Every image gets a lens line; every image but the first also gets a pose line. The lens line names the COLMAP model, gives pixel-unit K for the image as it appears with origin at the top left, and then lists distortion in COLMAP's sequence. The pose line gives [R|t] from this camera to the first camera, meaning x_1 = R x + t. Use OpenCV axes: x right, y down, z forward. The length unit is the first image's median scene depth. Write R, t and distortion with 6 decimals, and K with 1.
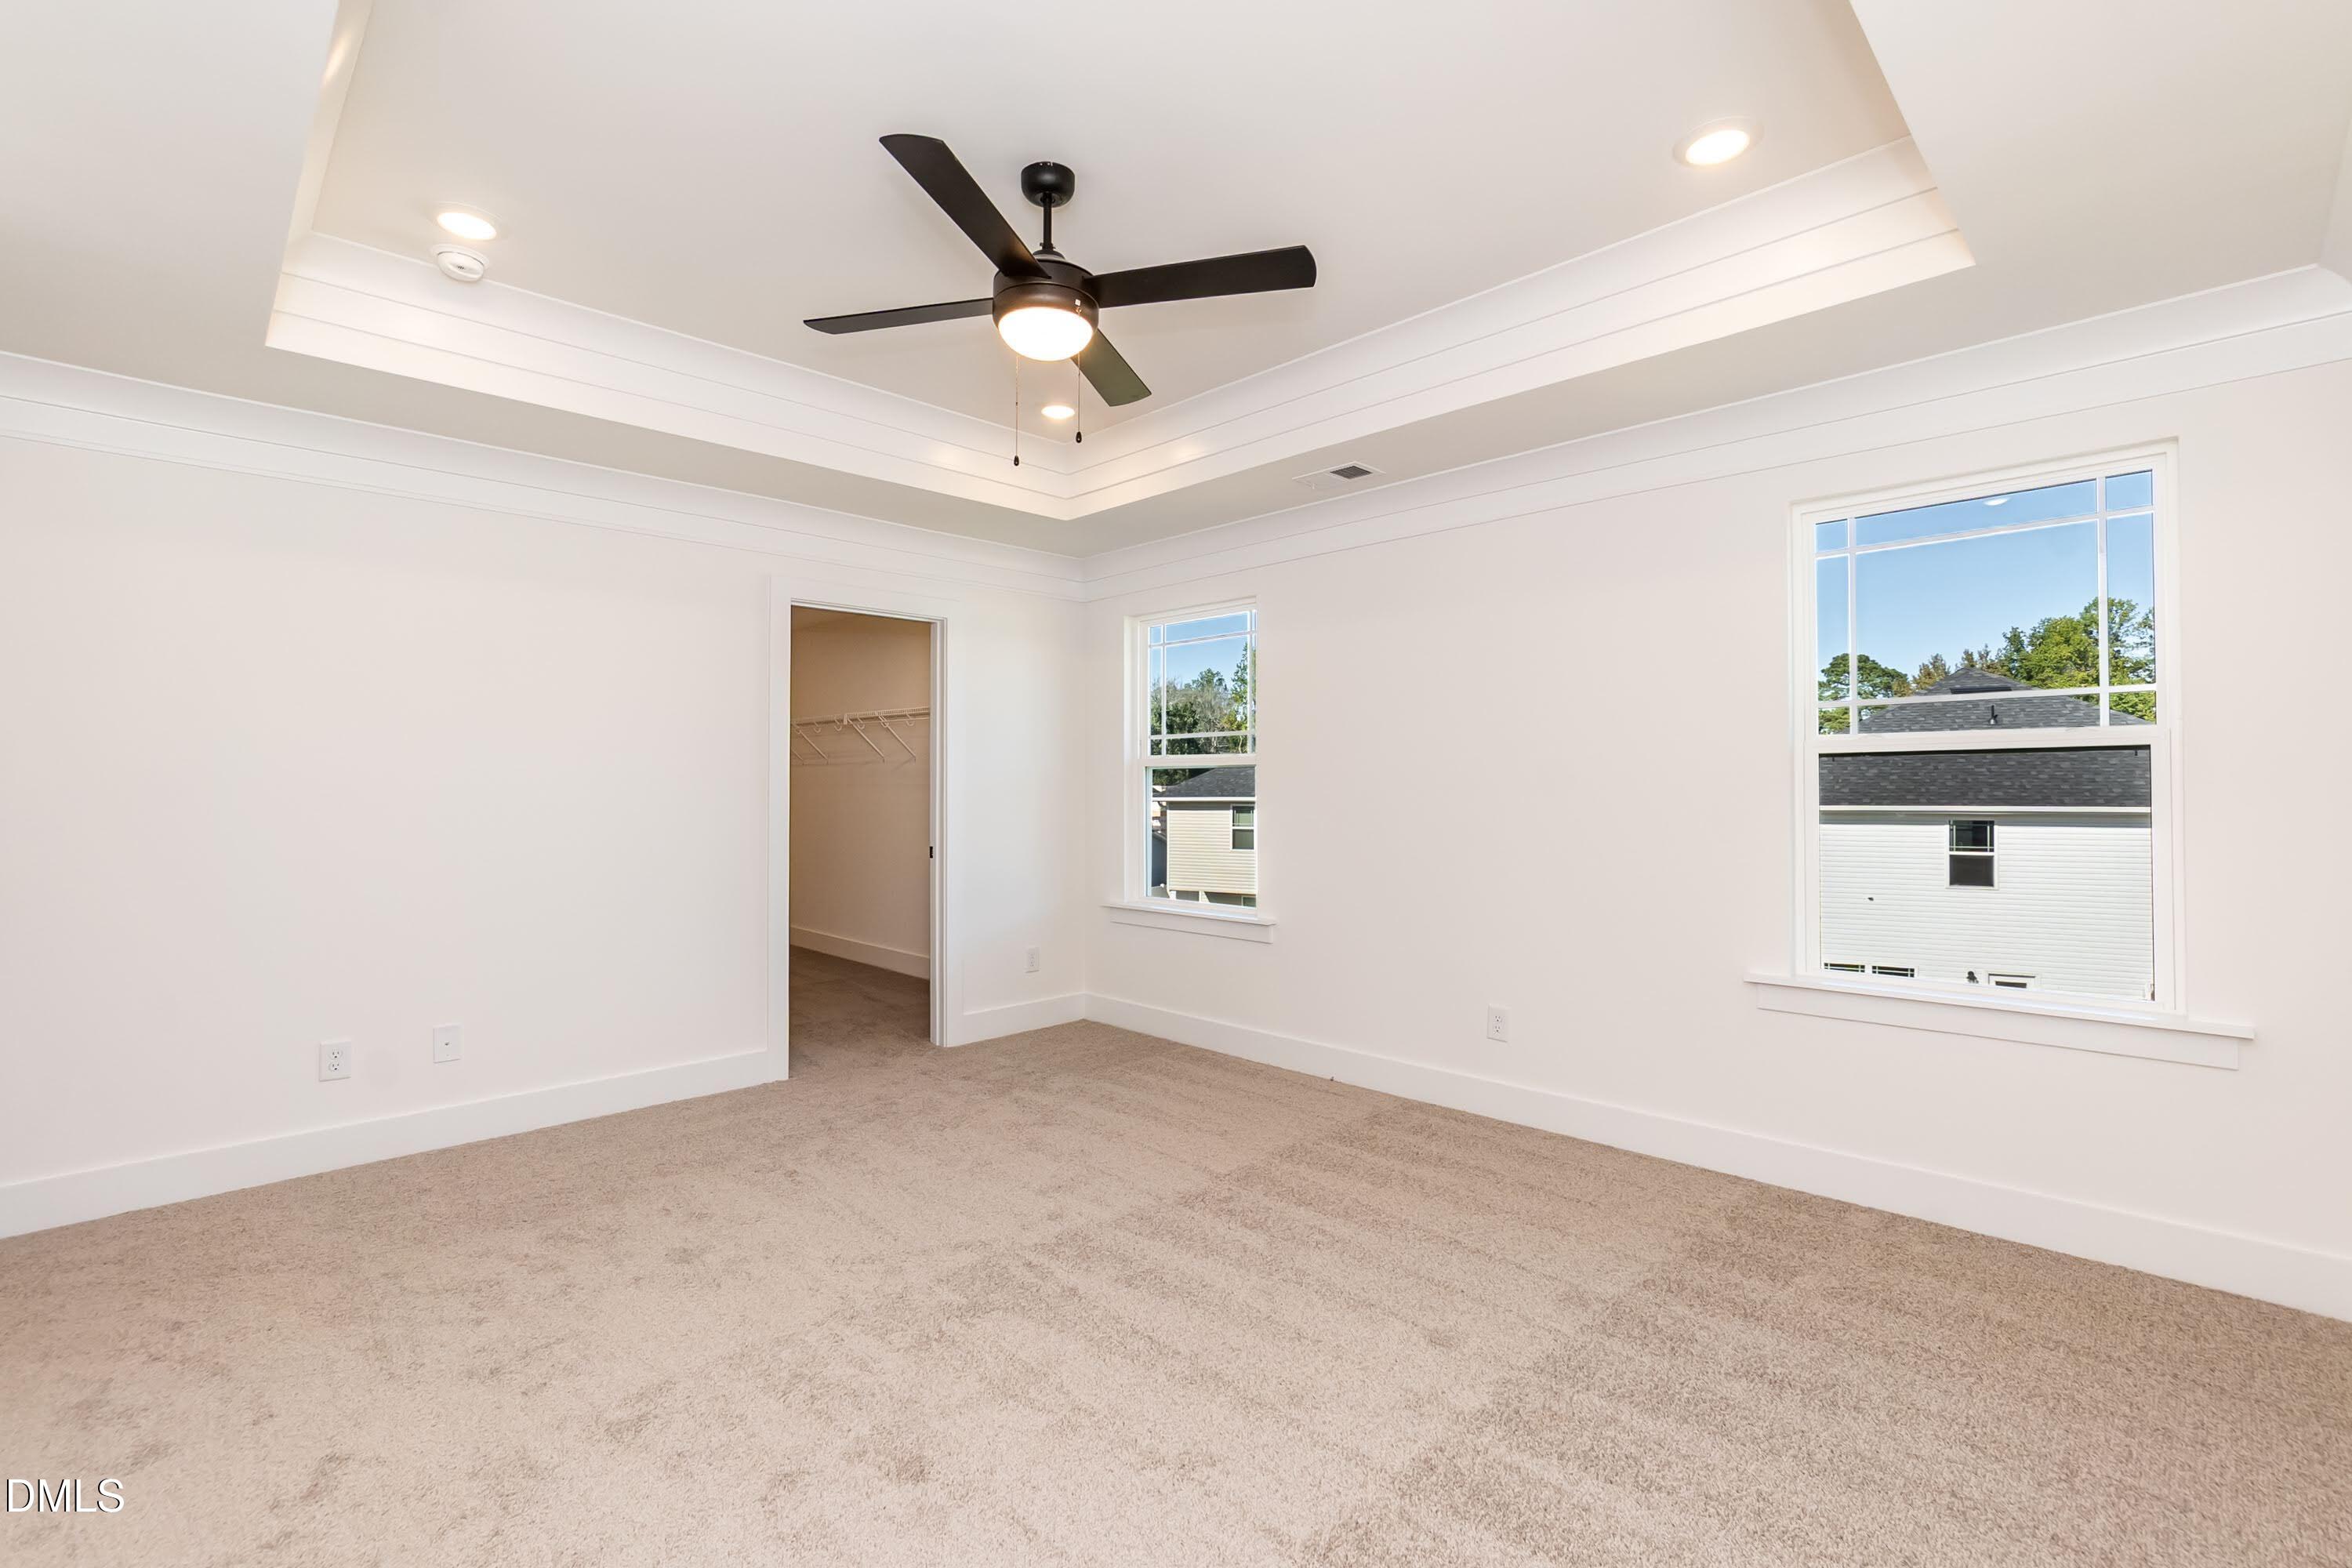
lens RADIAL K [[1045.9, 0, 1176.0], [0, 1045.9, 784.0], [0, 0, 1]] dist [0.000725, 0.000756]
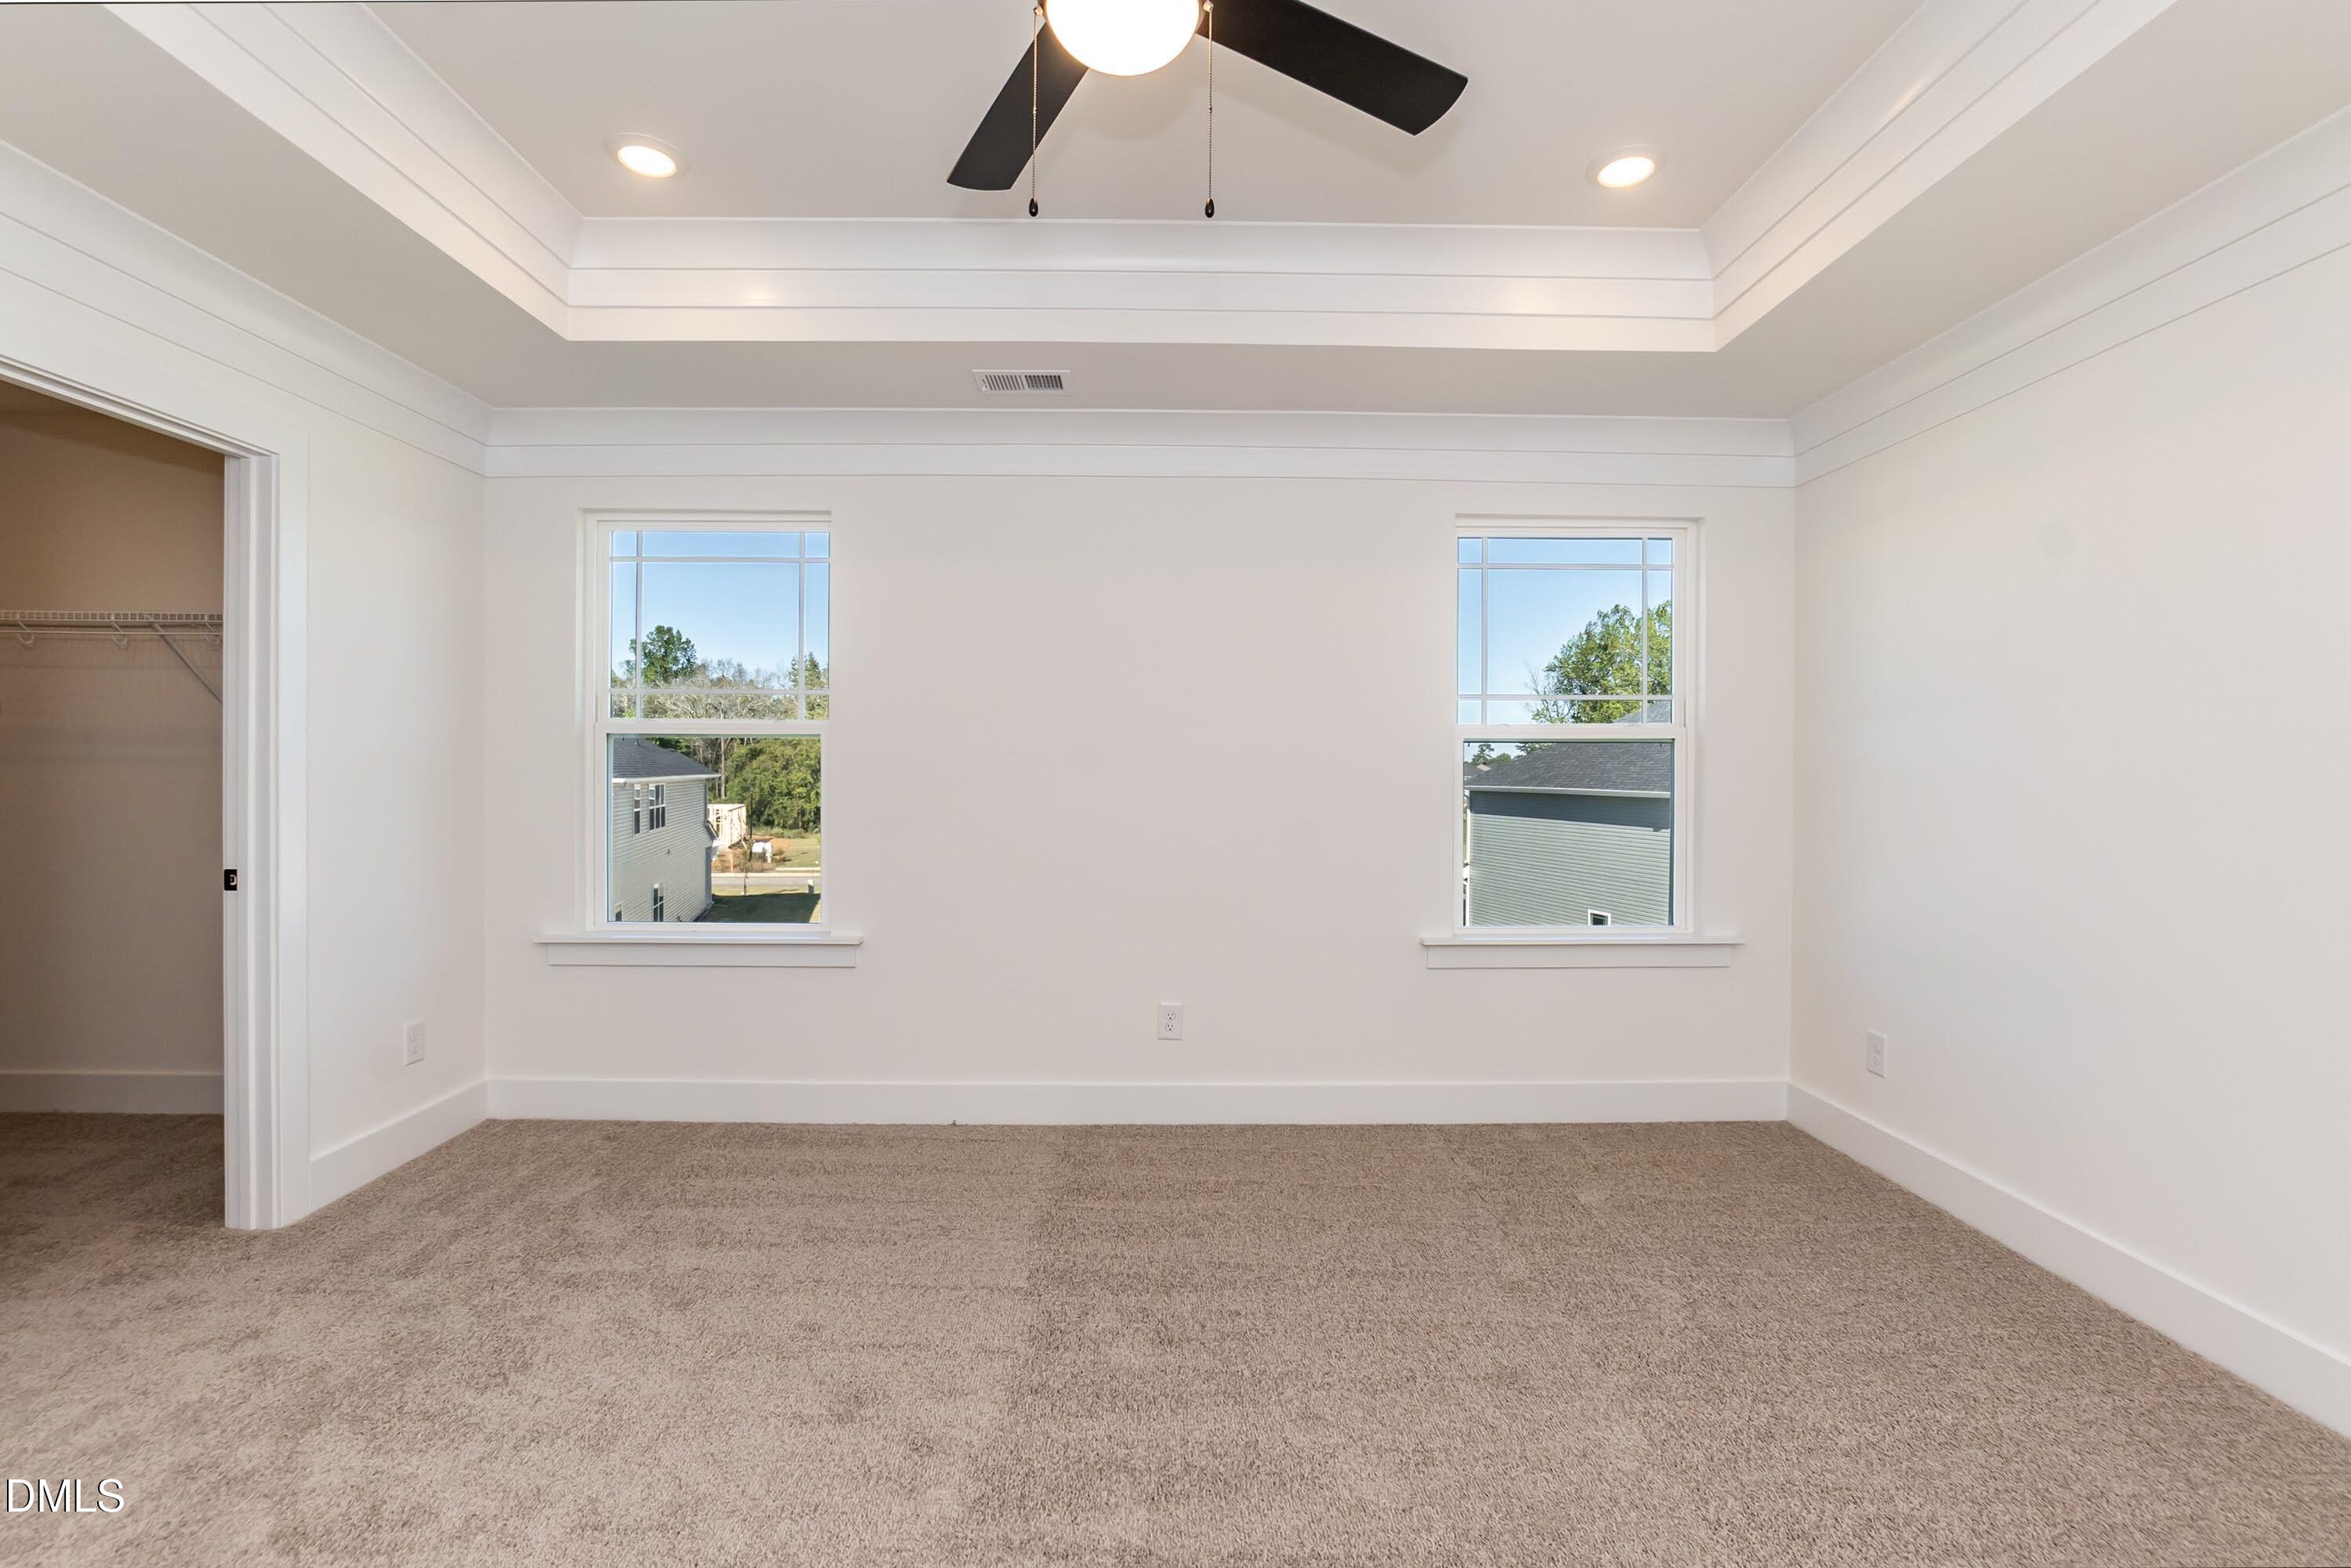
lens RADIAL K [[1039.9, 0, 1175.5], [0, 1039.9, 784.0], [0, 0, 1]] dist [-0.024457, 0.011904]
pose [[0.701230, -0.005955, 0.712910, -0.318523], [-0.009199, 0.999806, 0.017400, 0.001871], [-0.712876, -0.018760, 0.701039, 0.329631]]
